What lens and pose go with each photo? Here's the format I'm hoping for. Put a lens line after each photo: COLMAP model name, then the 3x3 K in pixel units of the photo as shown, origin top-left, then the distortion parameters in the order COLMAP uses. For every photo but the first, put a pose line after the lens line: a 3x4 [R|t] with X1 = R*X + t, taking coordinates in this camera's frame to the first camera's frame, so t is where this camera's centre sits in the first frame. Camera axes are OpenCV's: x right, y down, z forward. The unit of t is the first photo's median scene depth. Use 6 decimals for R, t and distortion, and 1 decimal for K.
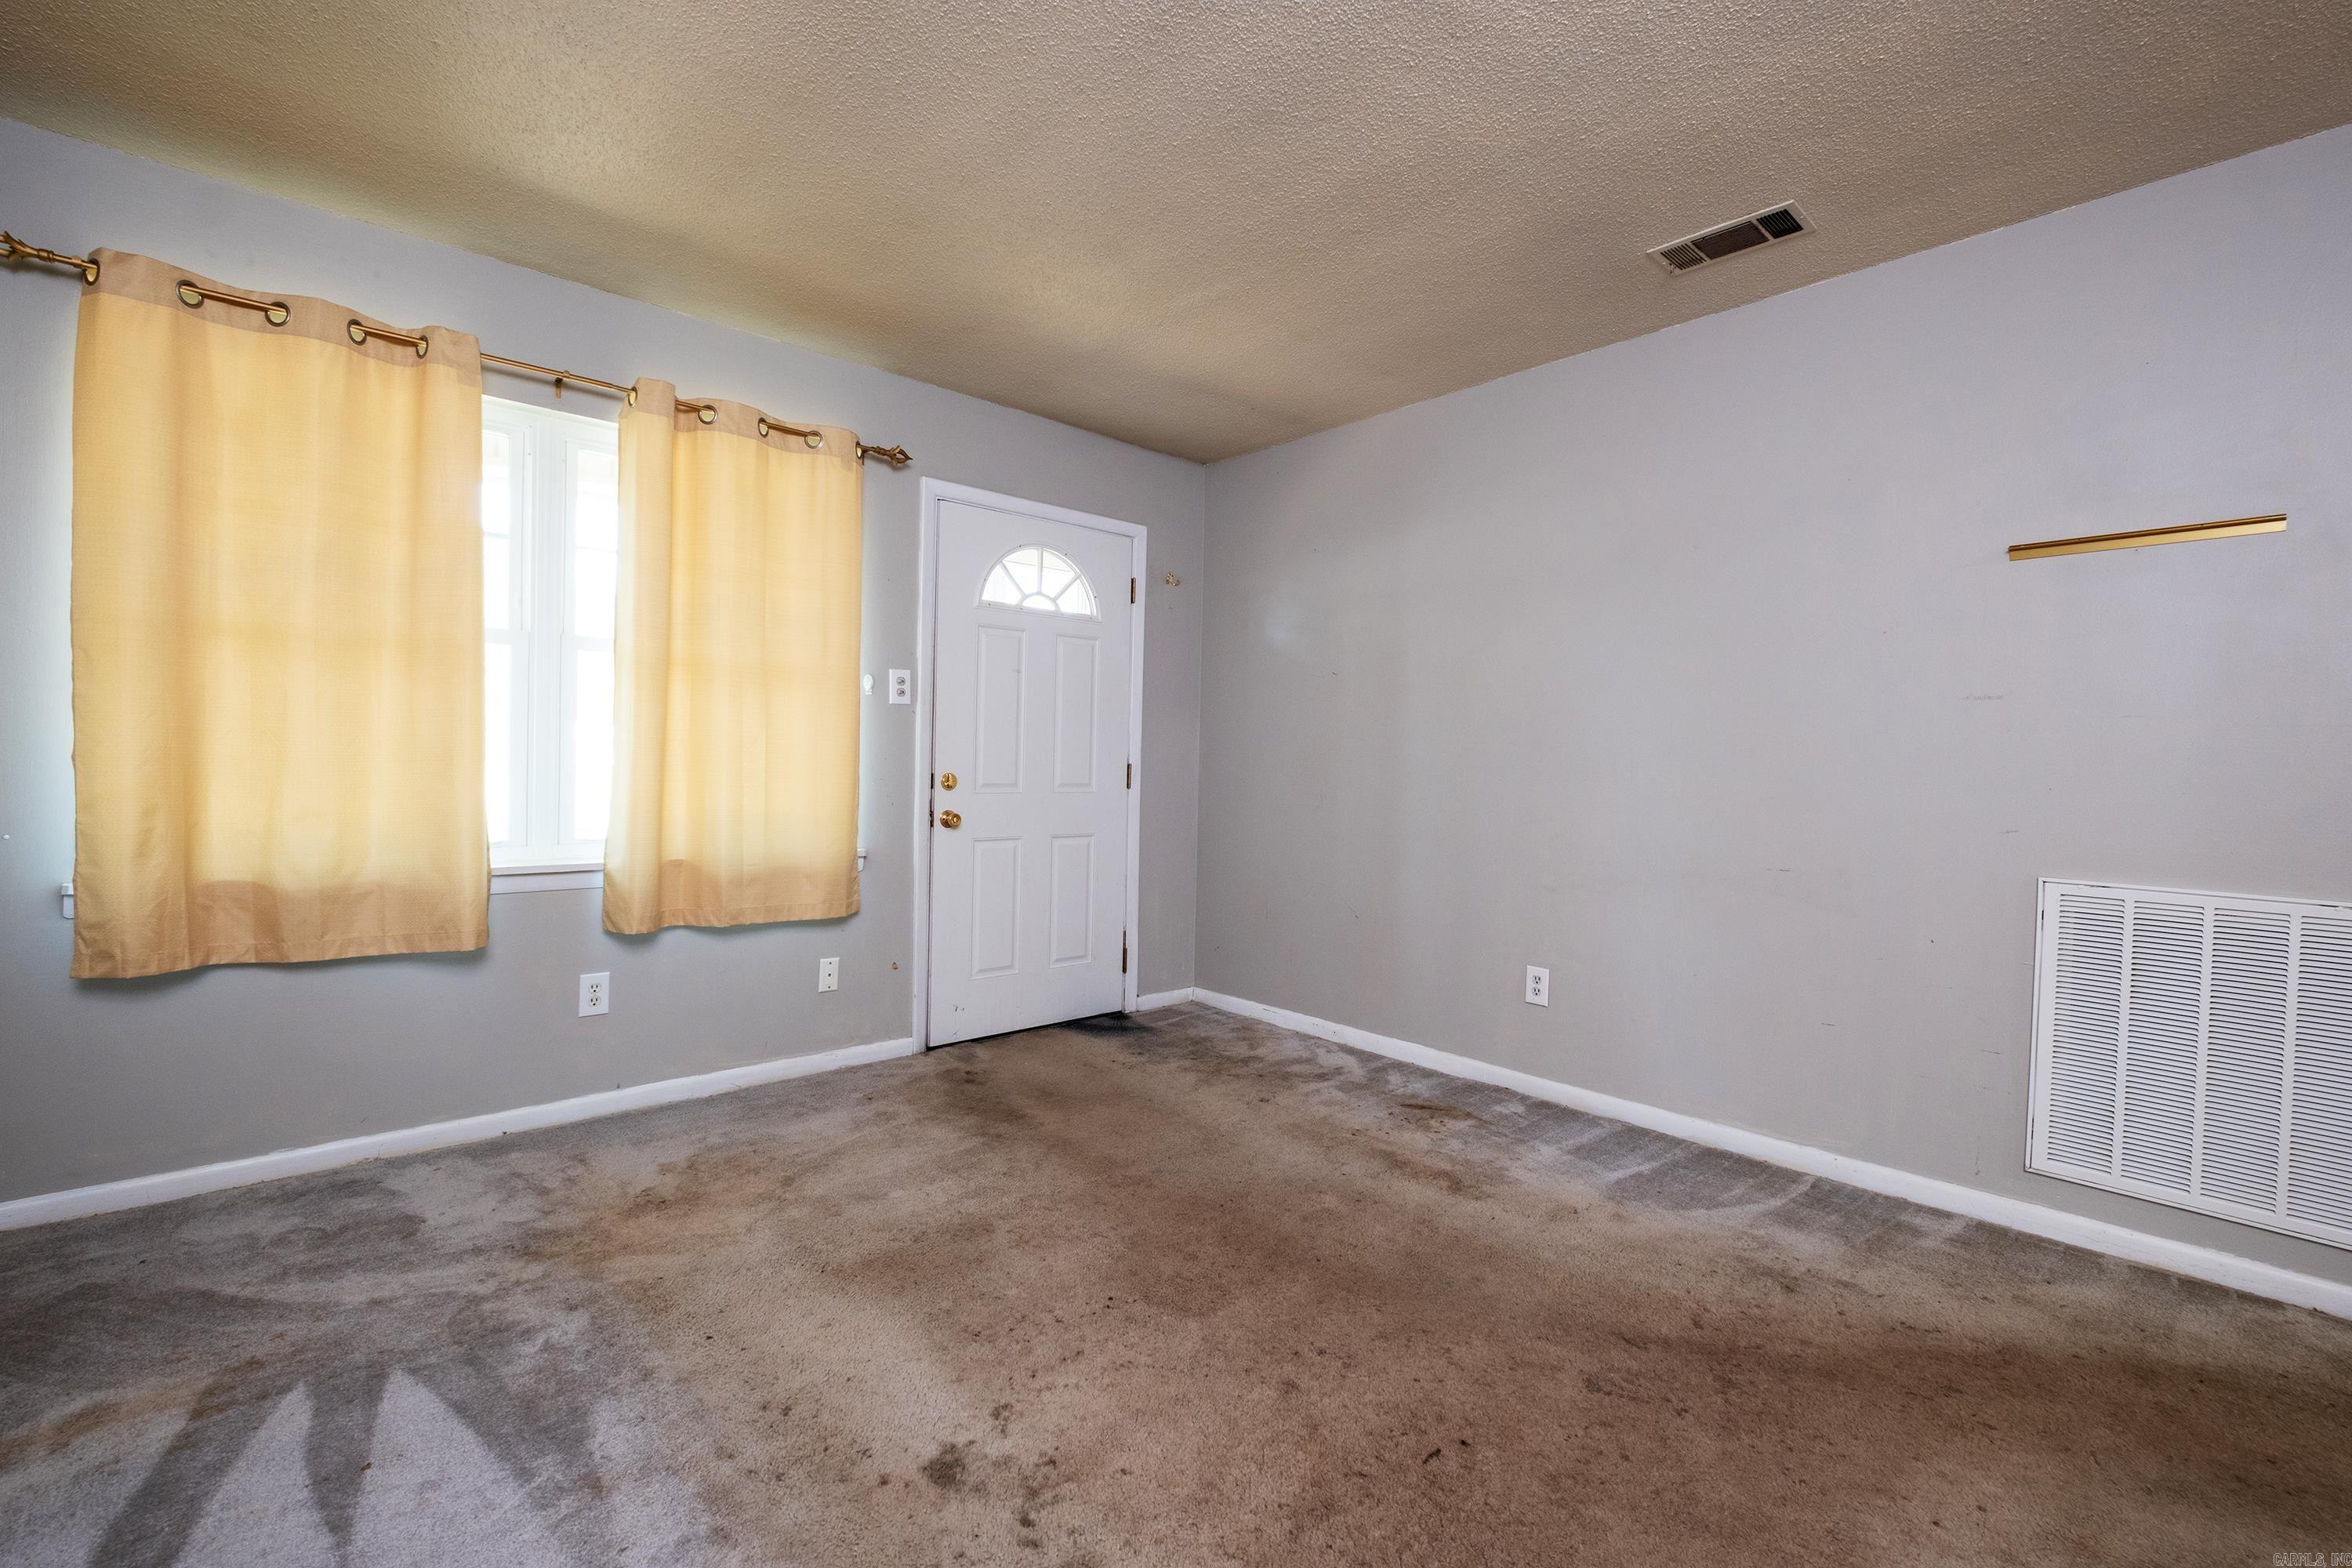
lens RADIAL K [[1014.1, 0, 1180.9], [0, 1014.1, 780.7], [0, 0, 1]] dist [0.001917, 0.000079]
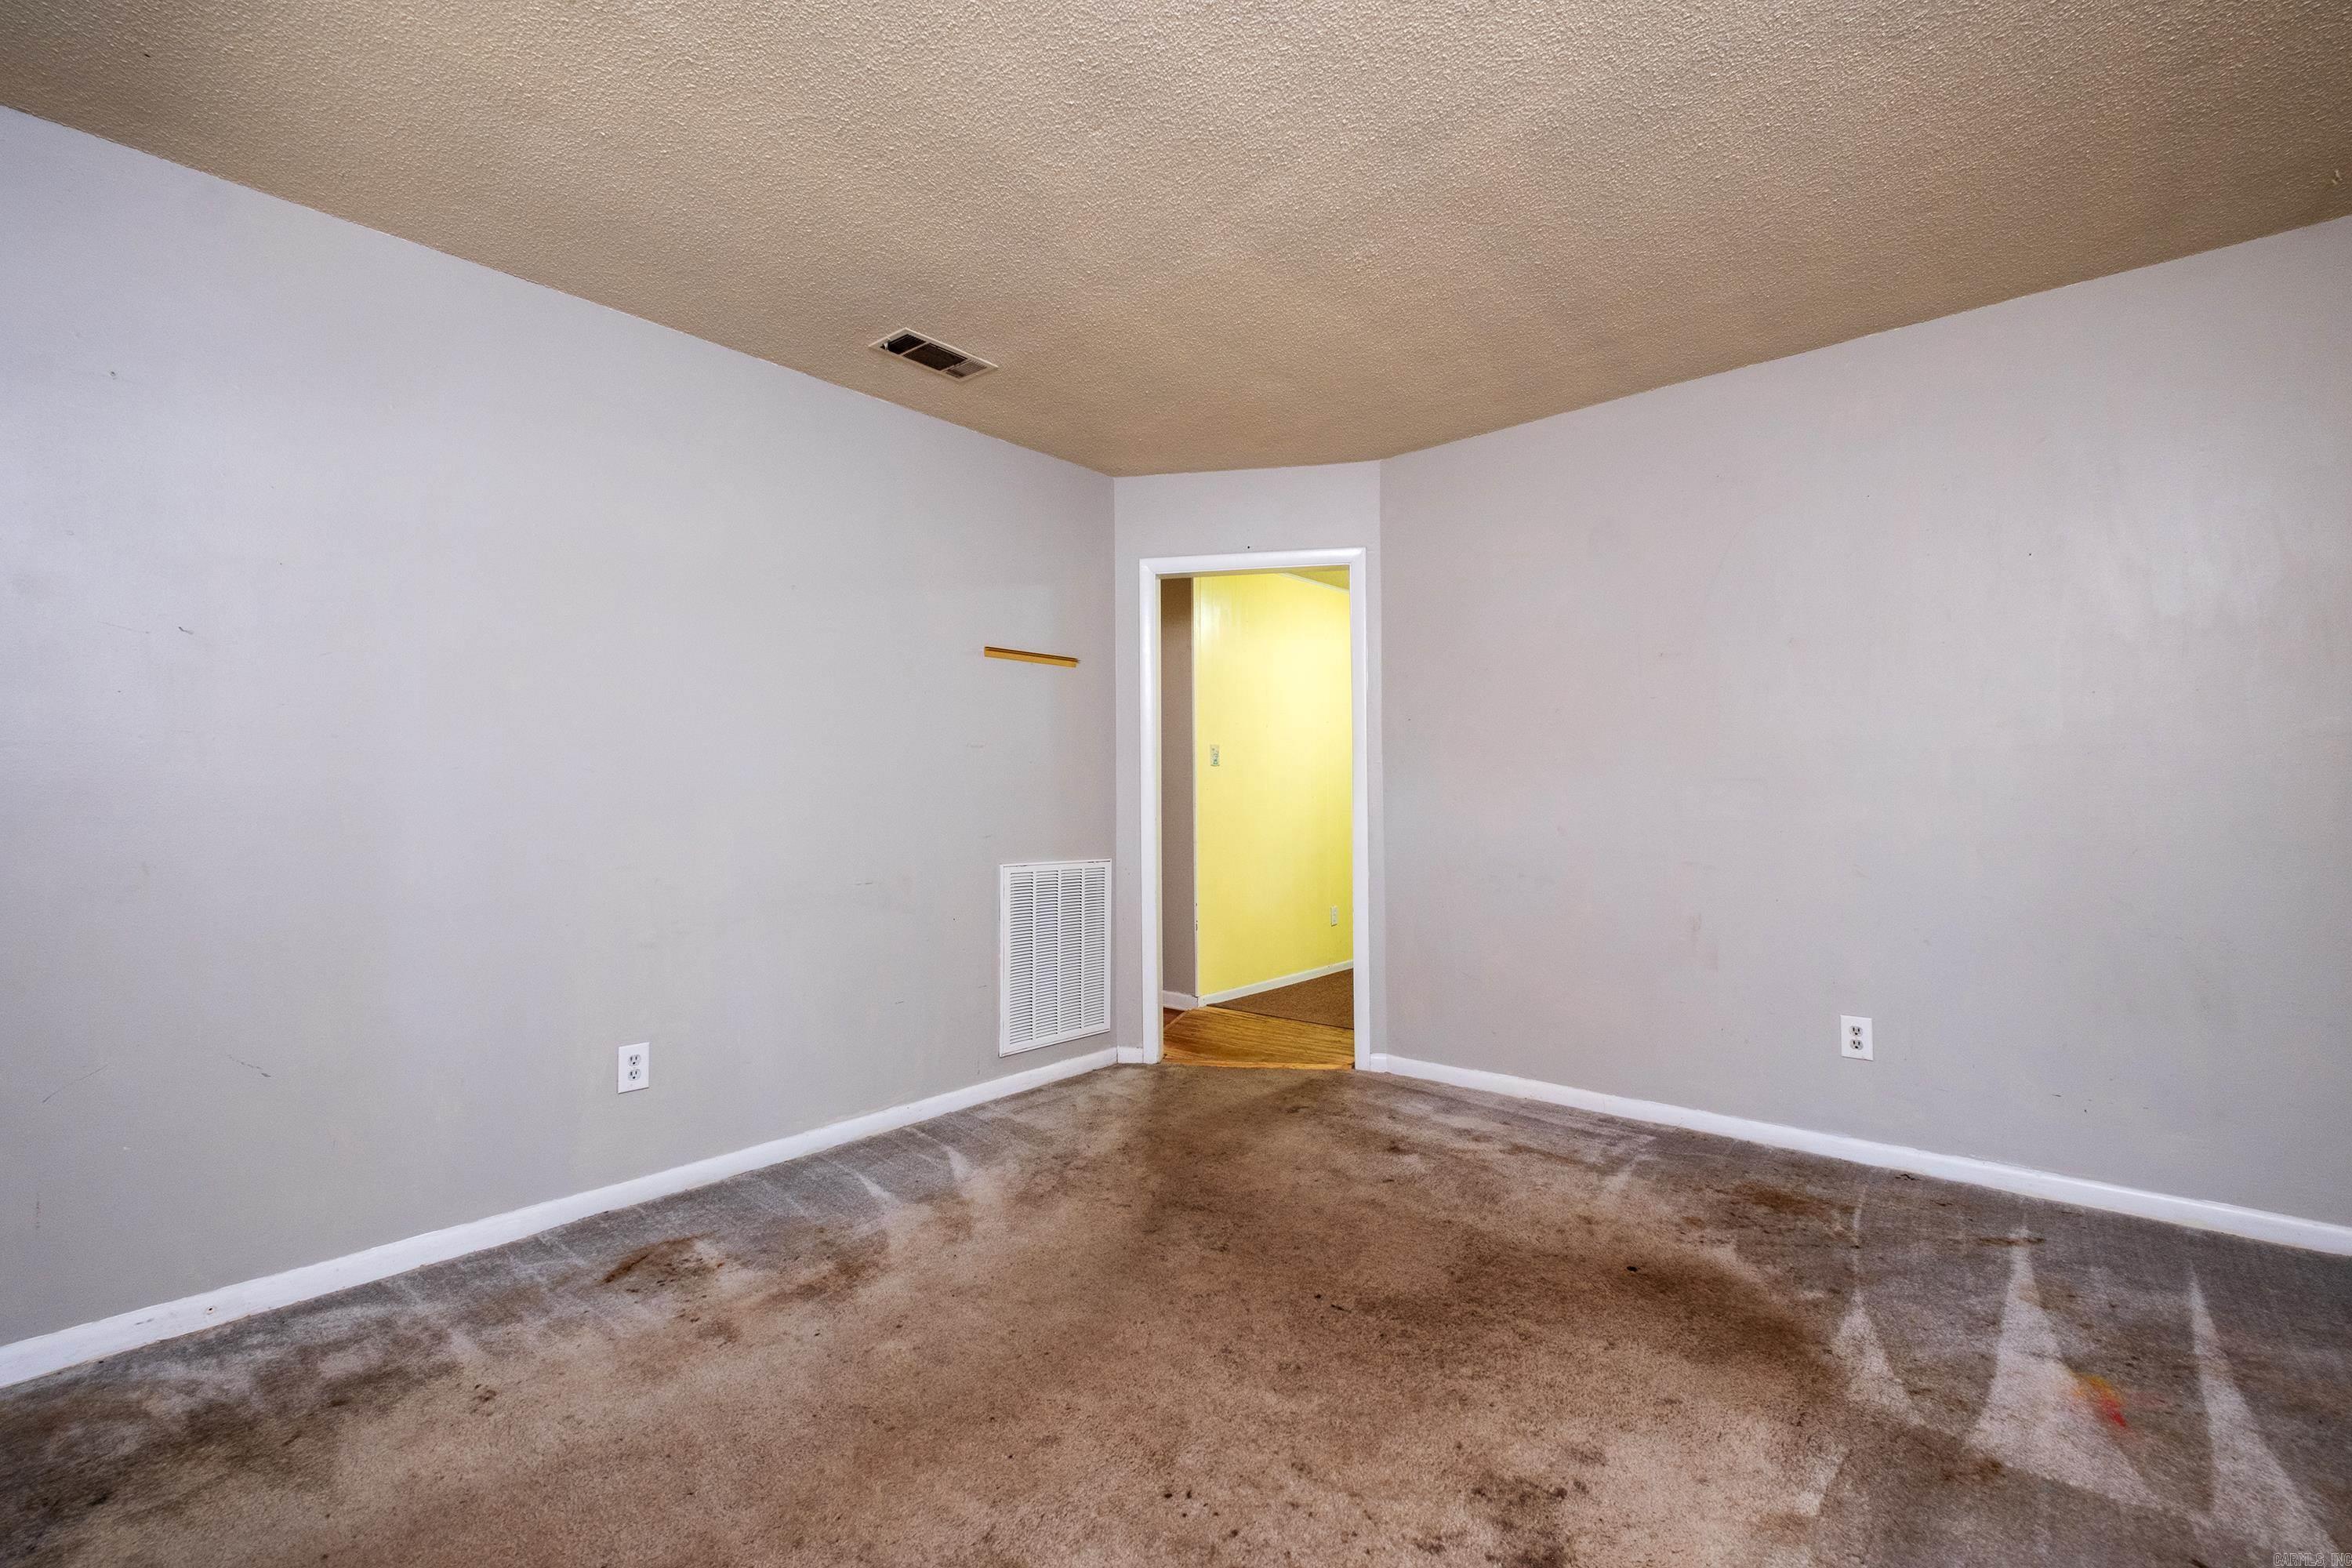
lens RADIAL K [[992.6, 0, 1189.0], [0, 992.6, 772.1], [0, 0, 1]] dist [-0.013555, 0.000216]
pose [[-0.124889, 0.013243, 0.992082, -0.491011], [0.026415, 0.999601, -0.010018, -0.015779], [-0.991819, 0.024955, -0.125189, 0.641545]]
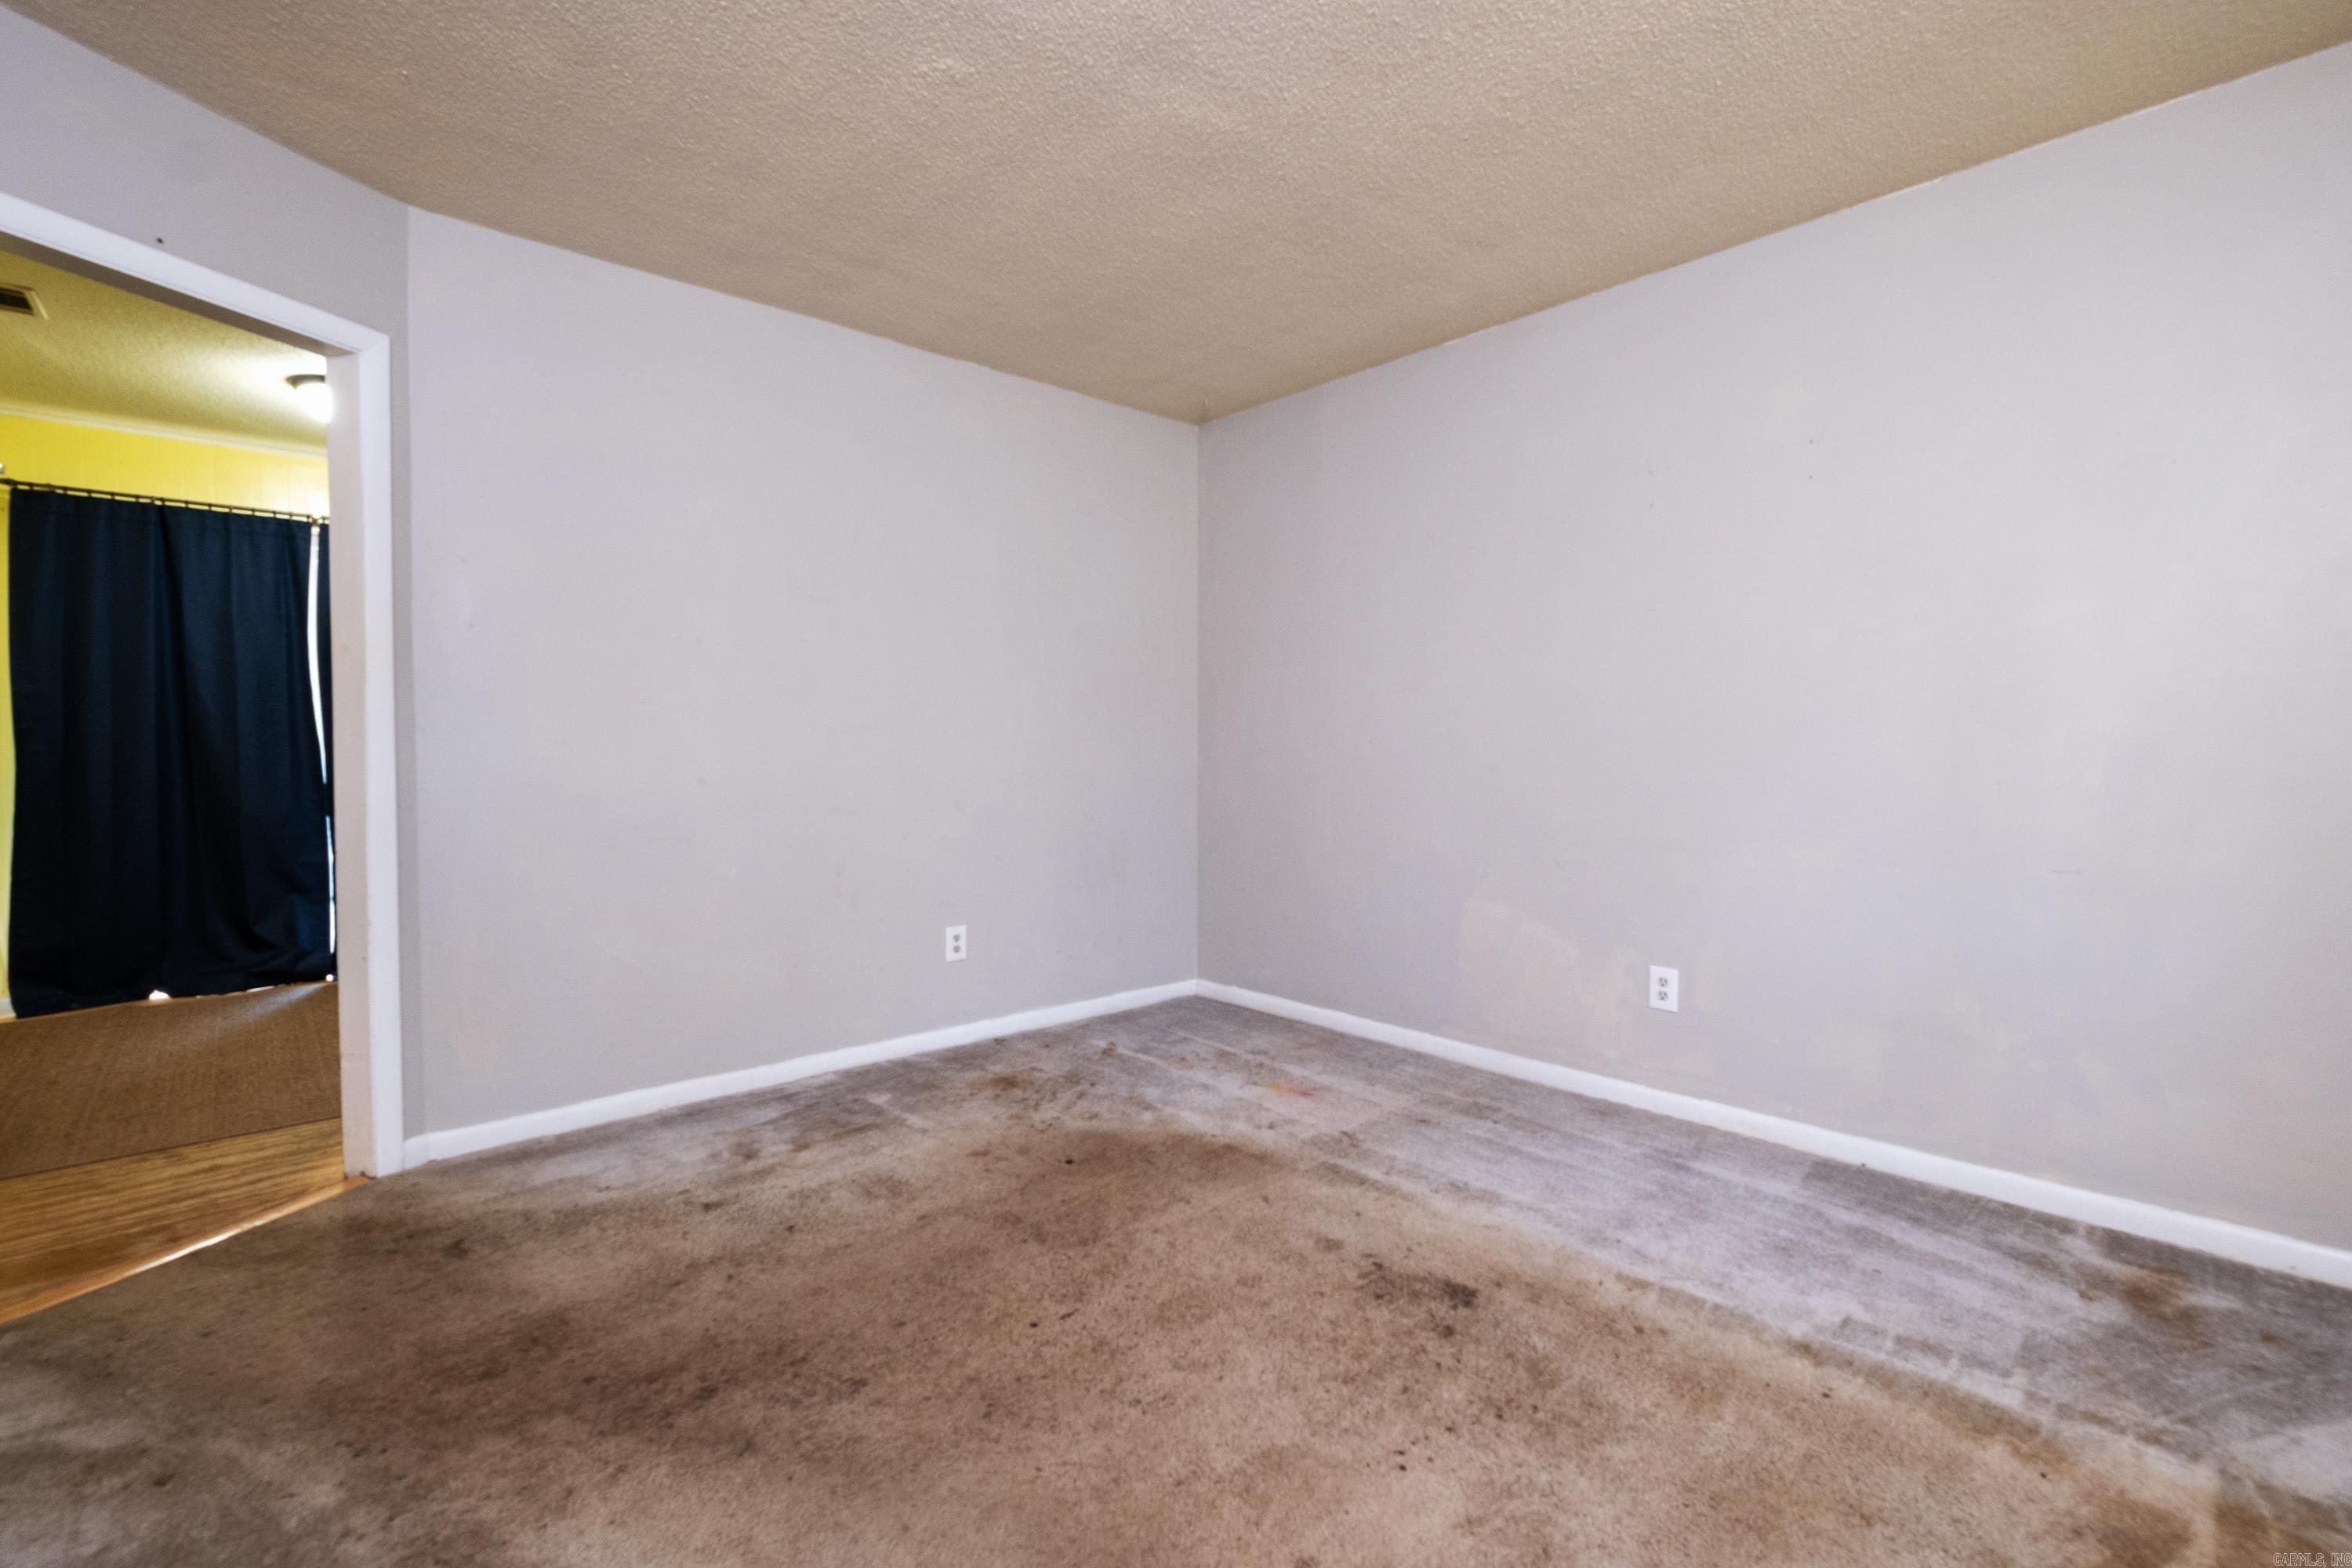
lens RADIAL K [[1014.1, 0, 1180.9], [0, 1014.1, 780.7], [0, 0, 1]] dist [0.001917, 0.000079]
pose [[-0.999716, -0.023332, -0.004853, 0.062935], [-0.023535, 0.998620, 0.046945, -0.004656], [0.003751, 0.047046, -0.998886, 1.021586]]
